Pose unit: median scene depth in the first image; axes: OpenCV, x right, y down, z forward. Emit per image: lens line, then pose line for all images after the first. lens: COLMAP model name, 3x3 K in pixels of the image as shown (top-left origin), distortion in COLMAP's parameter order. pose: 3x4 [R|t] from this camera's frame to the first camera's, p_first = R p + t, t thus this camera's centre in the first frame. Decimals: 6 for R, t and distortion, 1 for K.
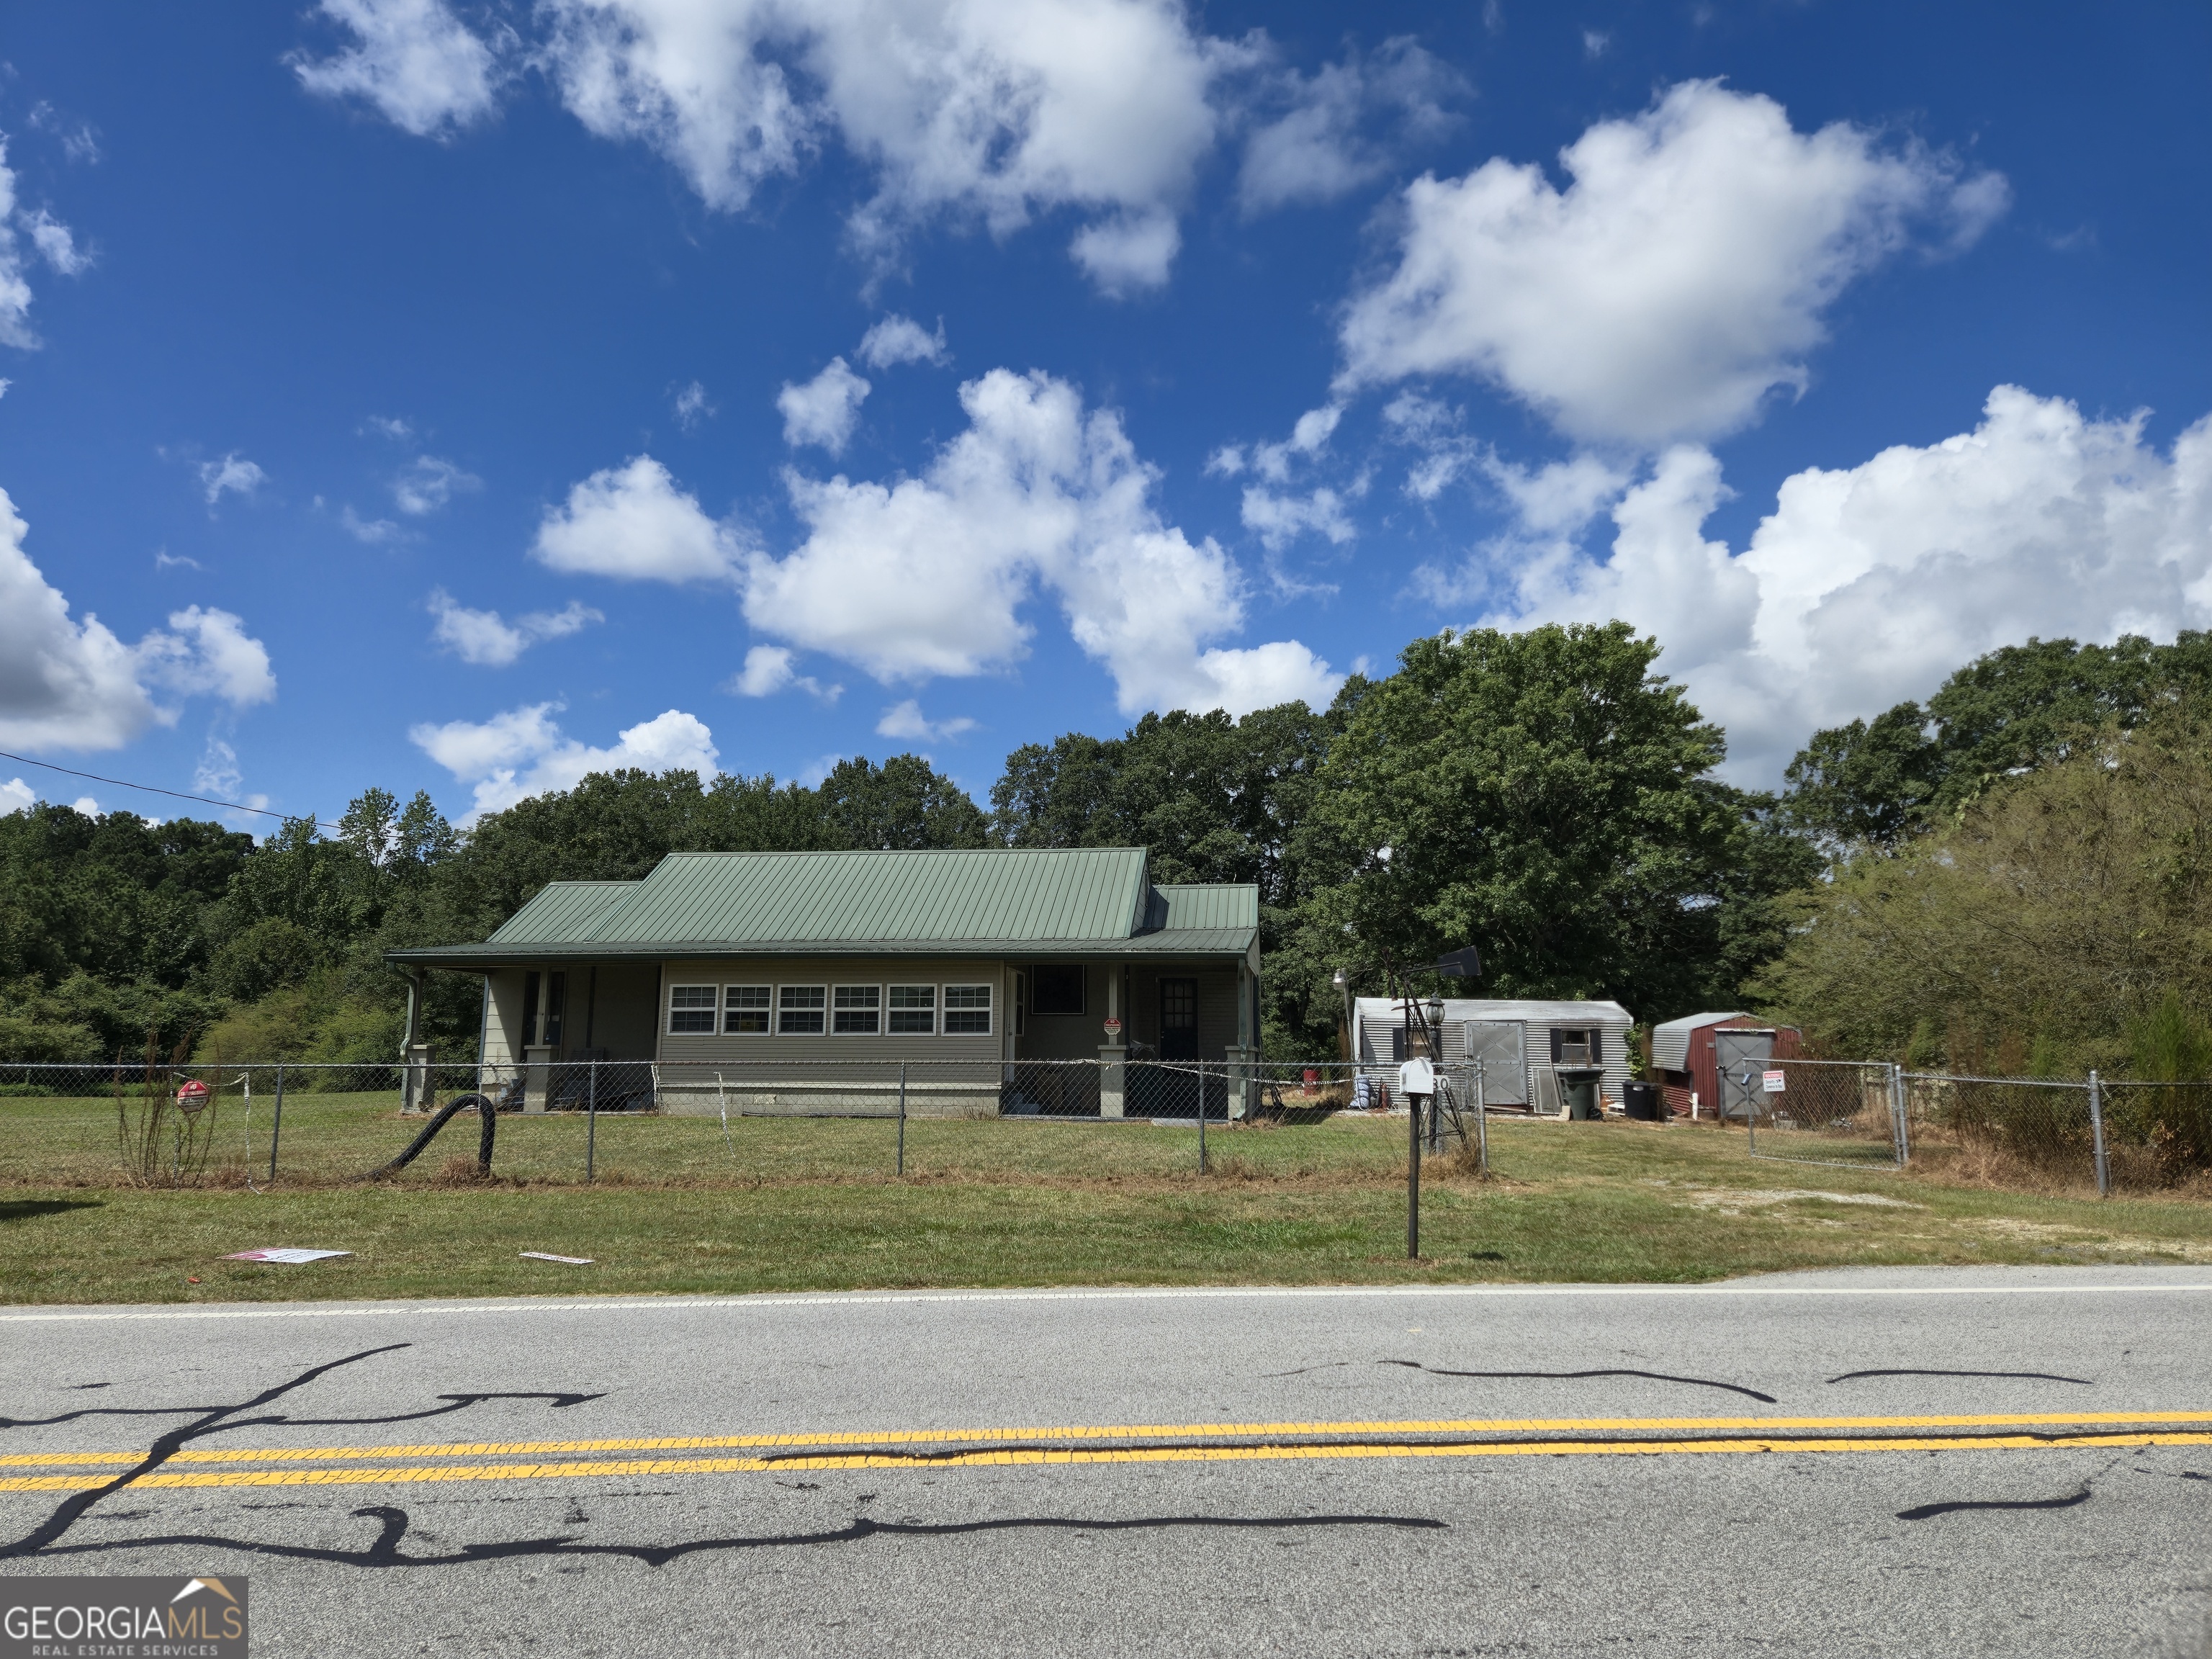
lens RADIAL K [[1450.7, 0, 1161.9], [0, 1450.7, 799.6], [0, 0, 1]] dist [0.100676, -0.074949]
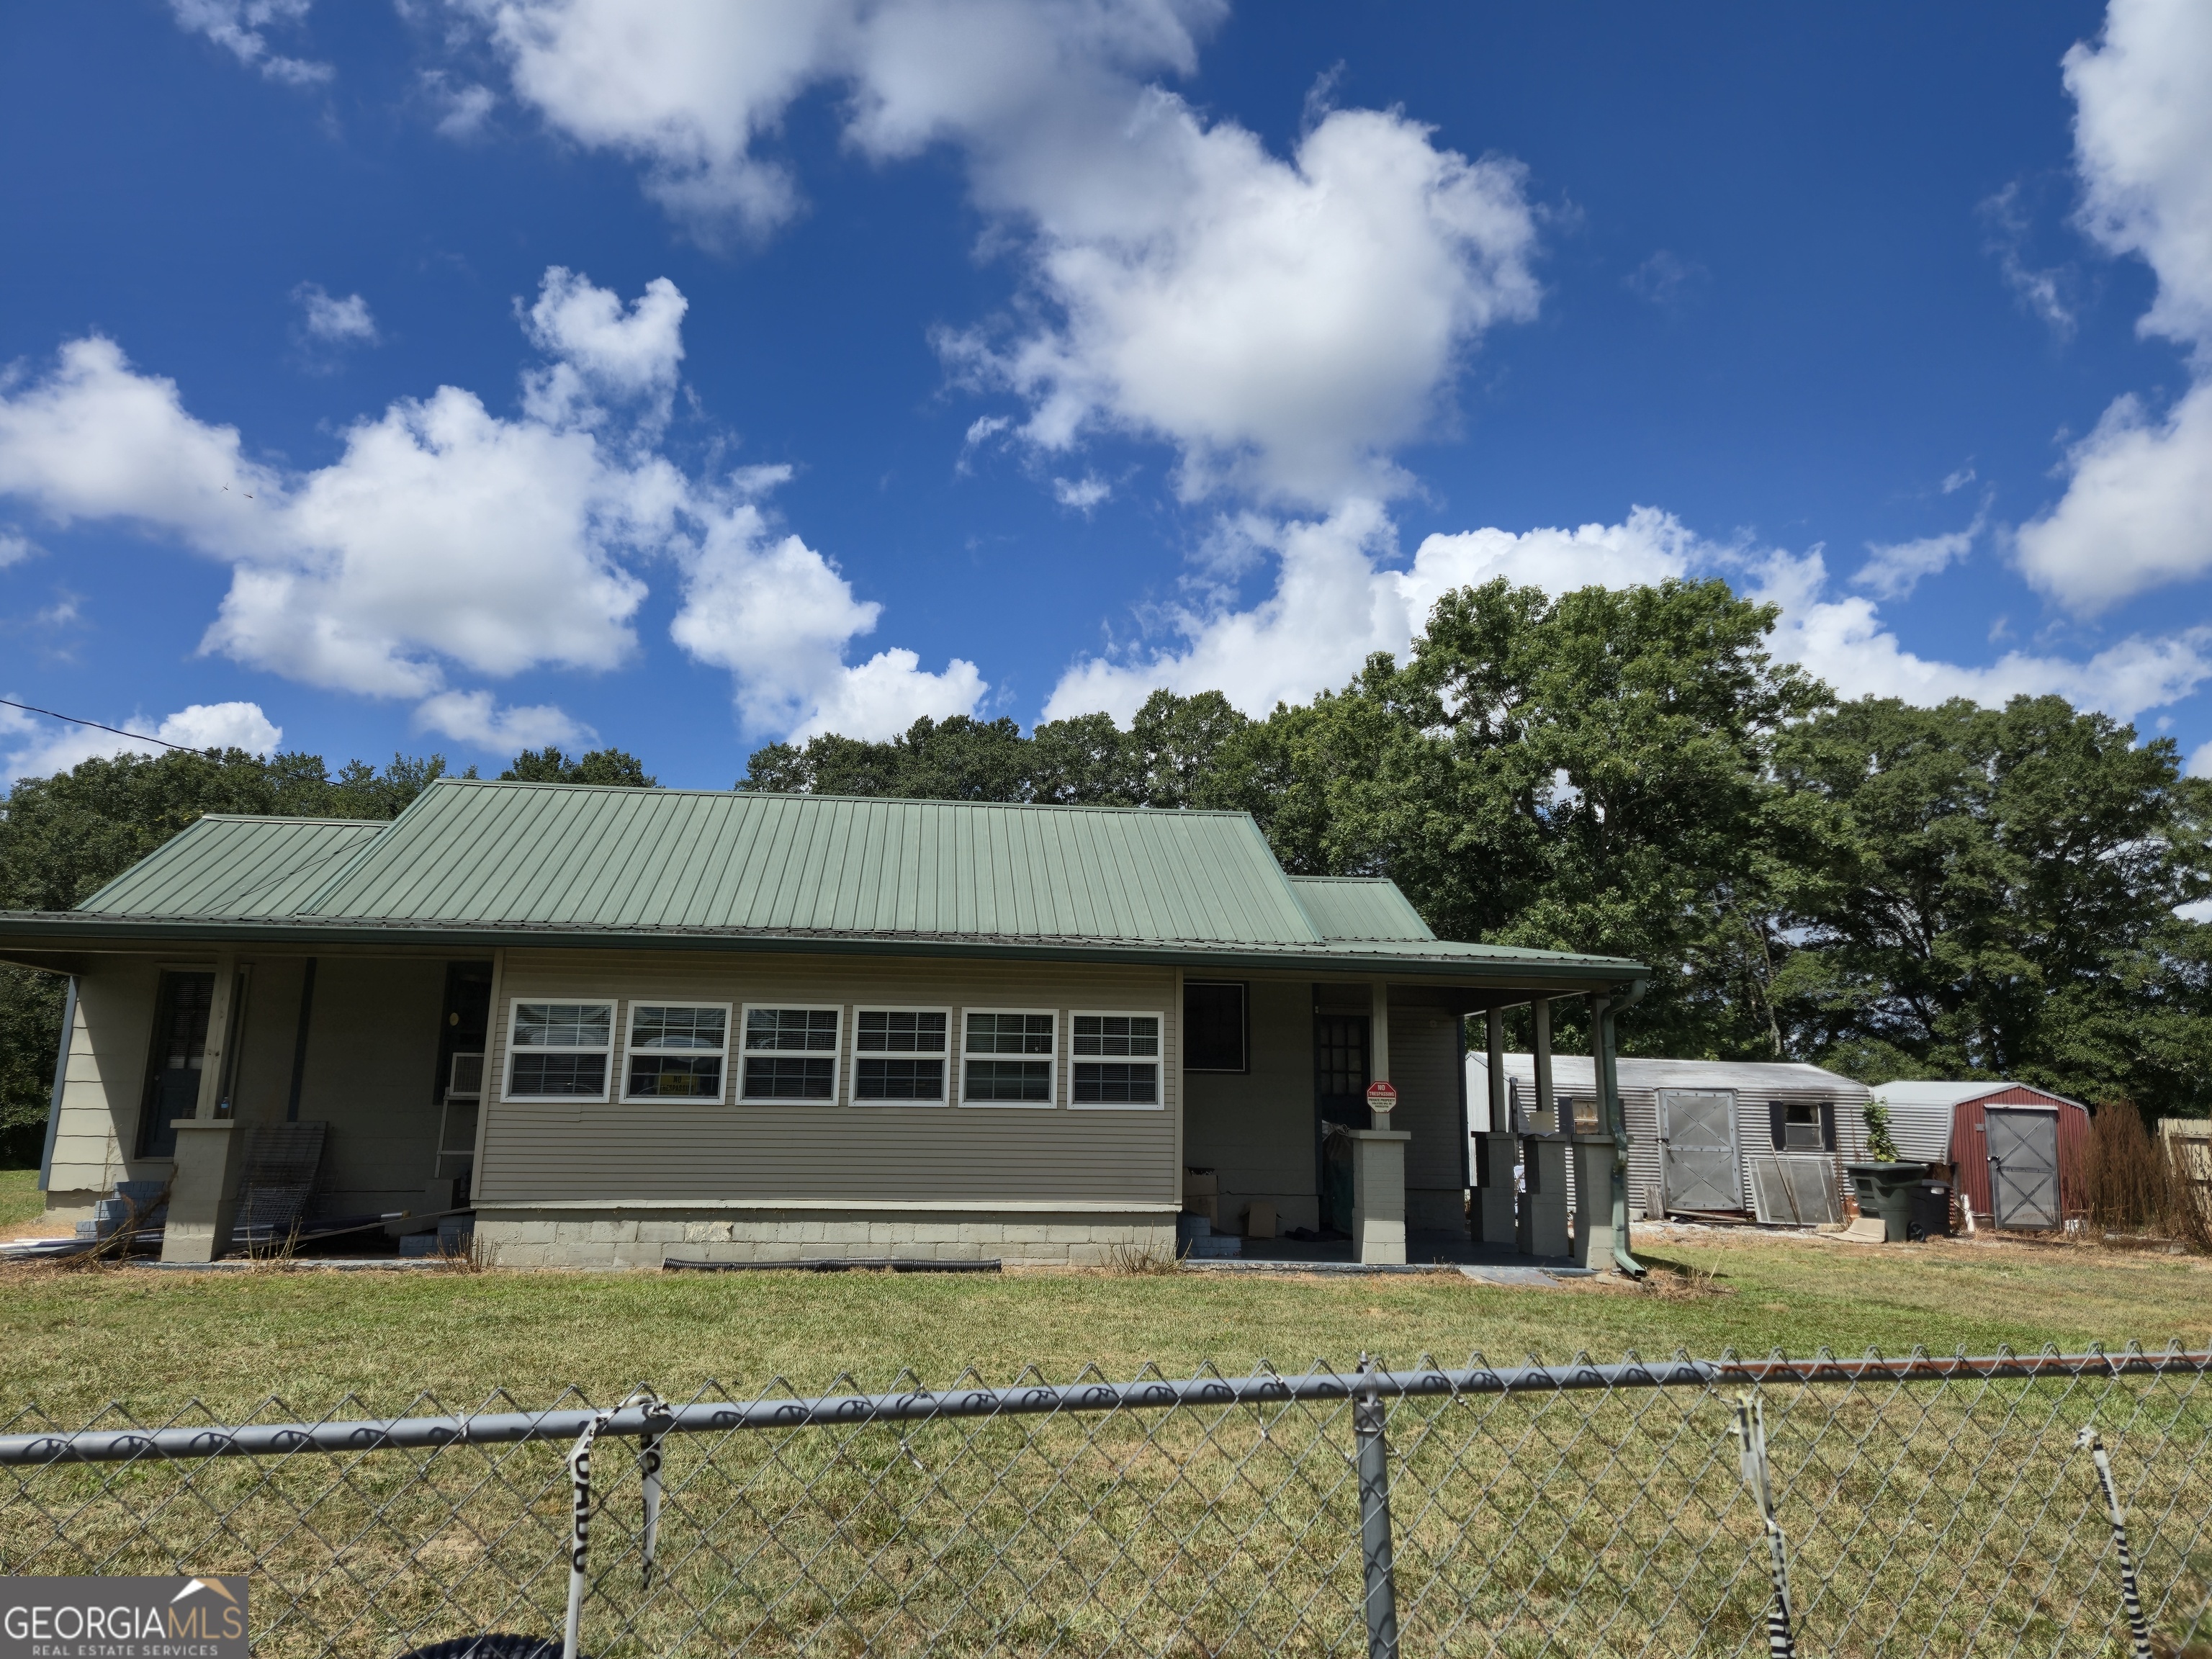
lens RADIAL K [[1450.7, 0, 1158.1], [0, 1450.7, 798.8], [0, 0, 1]] dist [0.100676, -0.074949]
pose [[0.972894, 0.058102, 0.223832, -0.237178], [-0.050367, 0.997925, -0.040119, 0.066804], [-0.225698, 0.027758, 0.973802, 0.457581]]
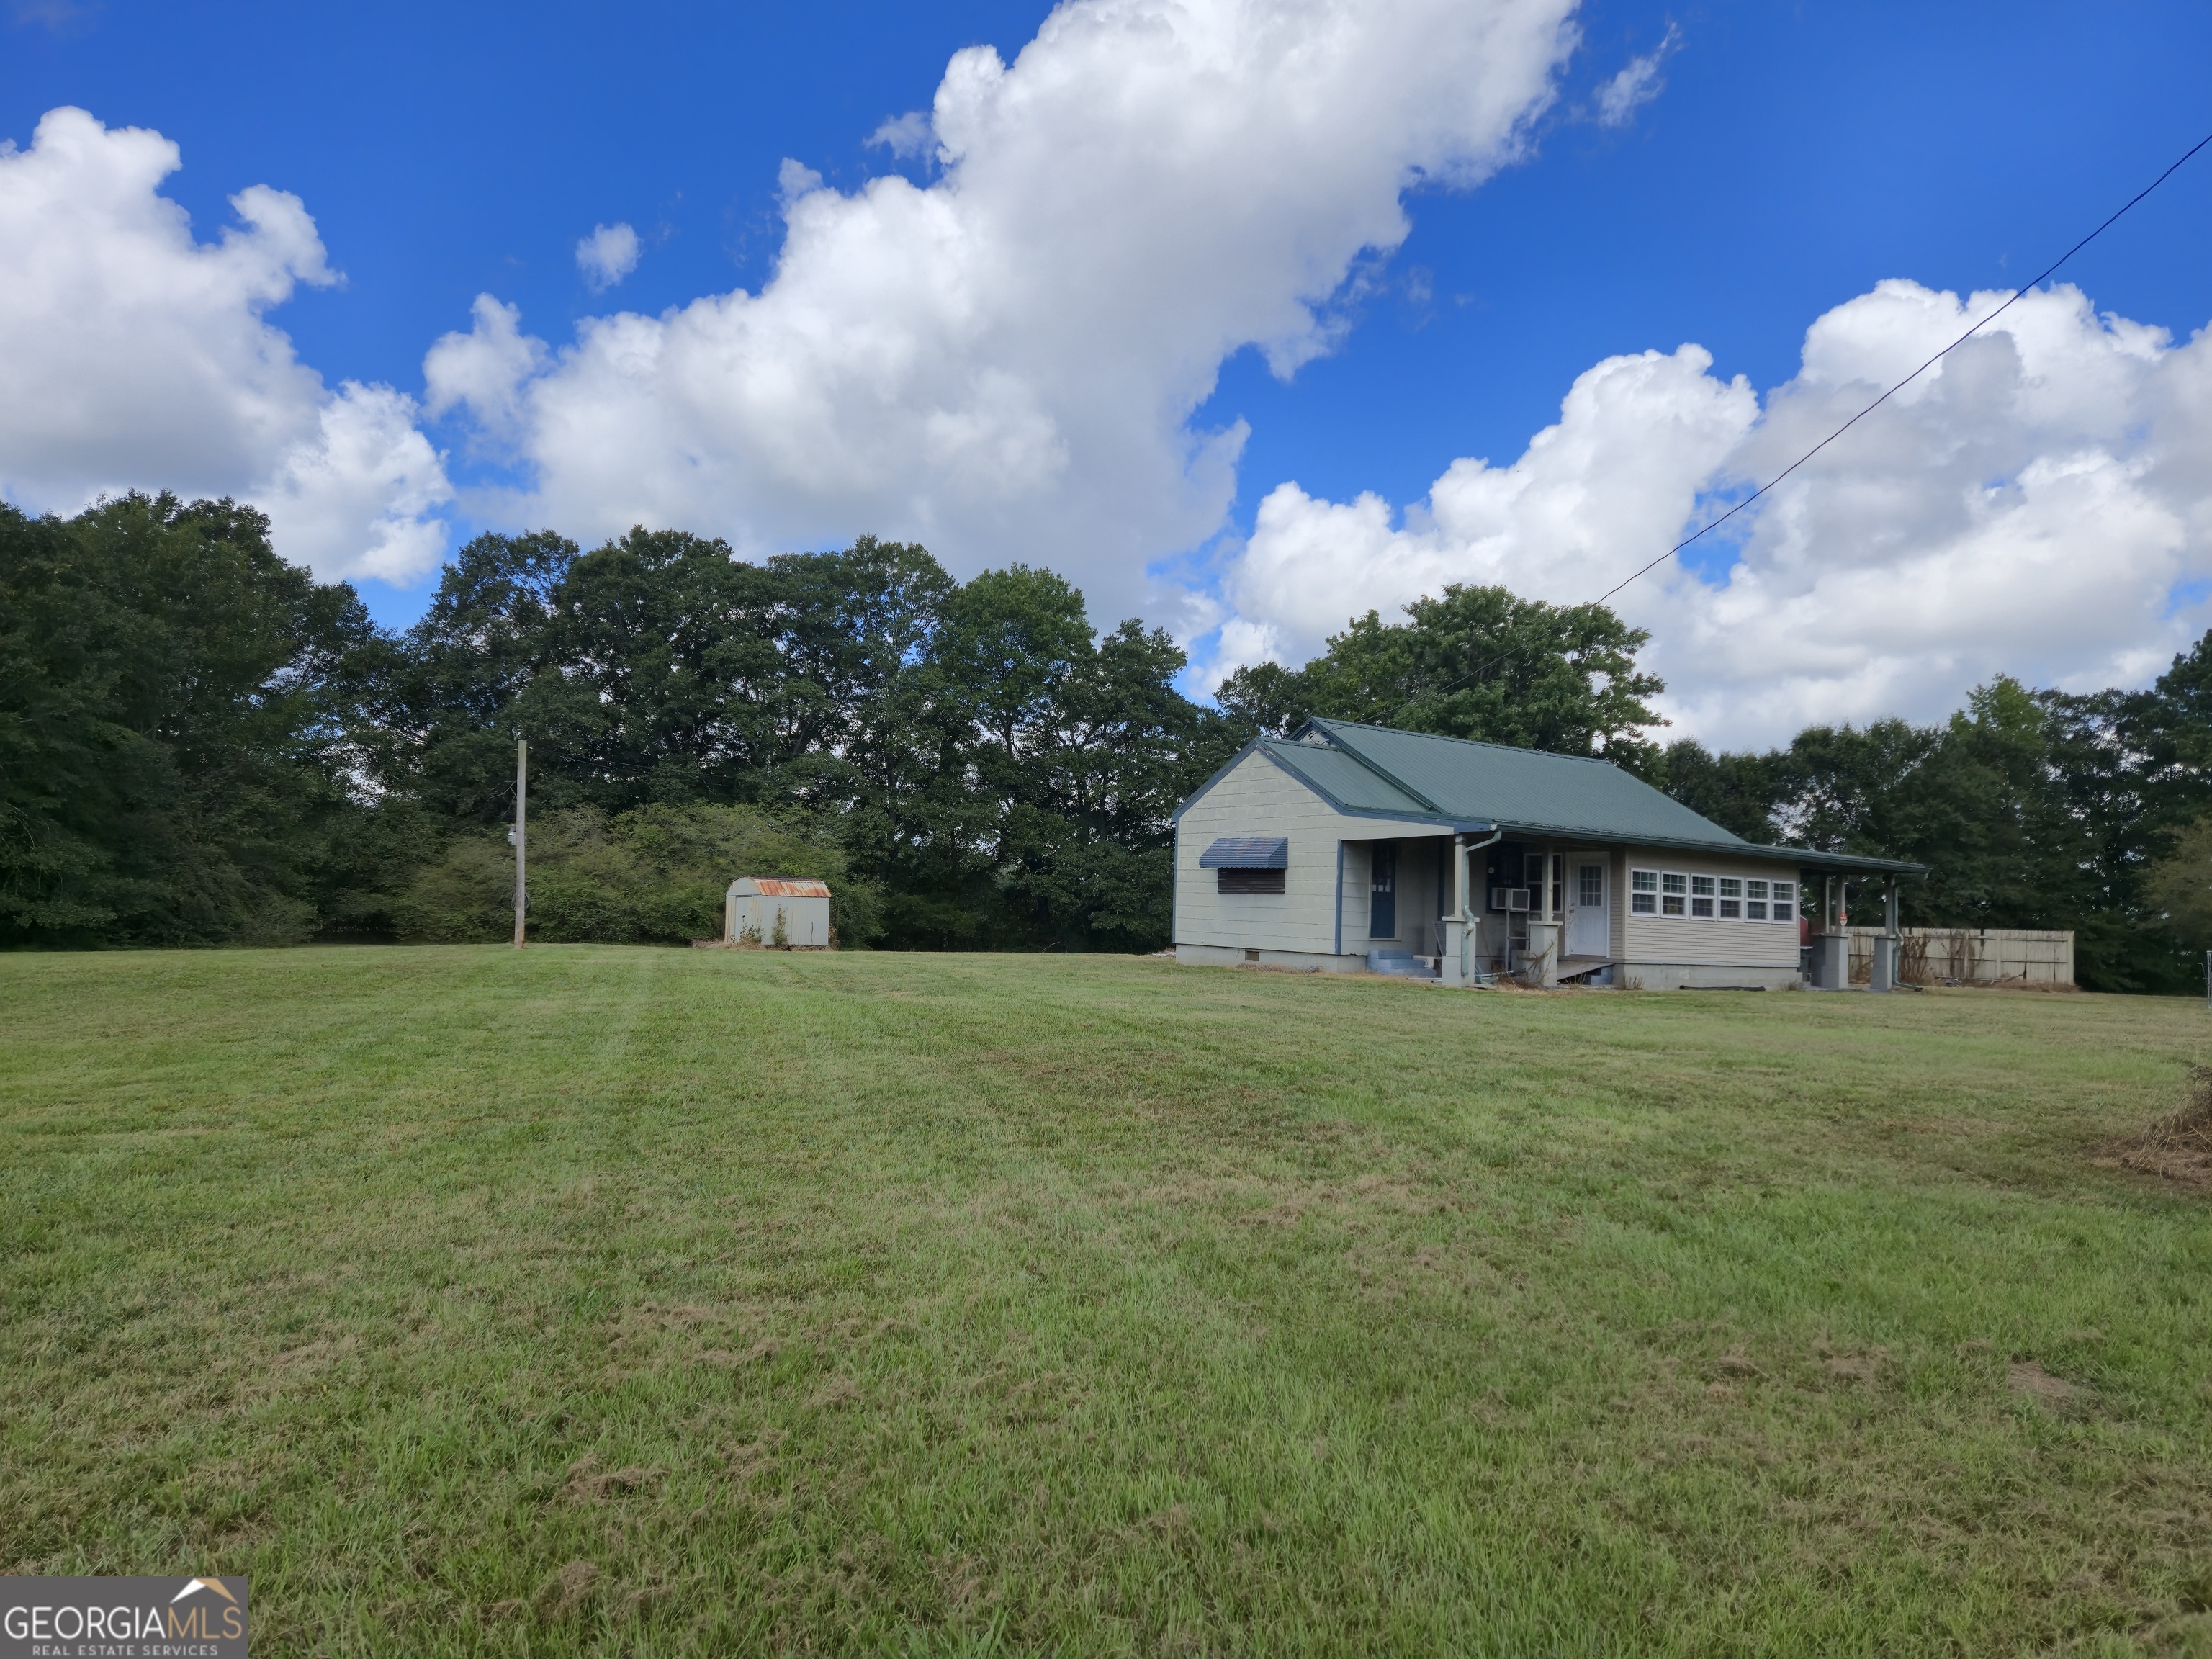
lens RADIAL K [[1450.7, 0, 1063.9], [0, 1450.7, 850.4], [0, 0, 1]] dist [0.100676, -0.074949]
pose [[0.709311, 0.050679, 0.703071, -1.371808], [-0.152607, 0.984798, 0.082975, 0.088575], [-0.688178, -0.166148, 0.706262, 0.536987]]
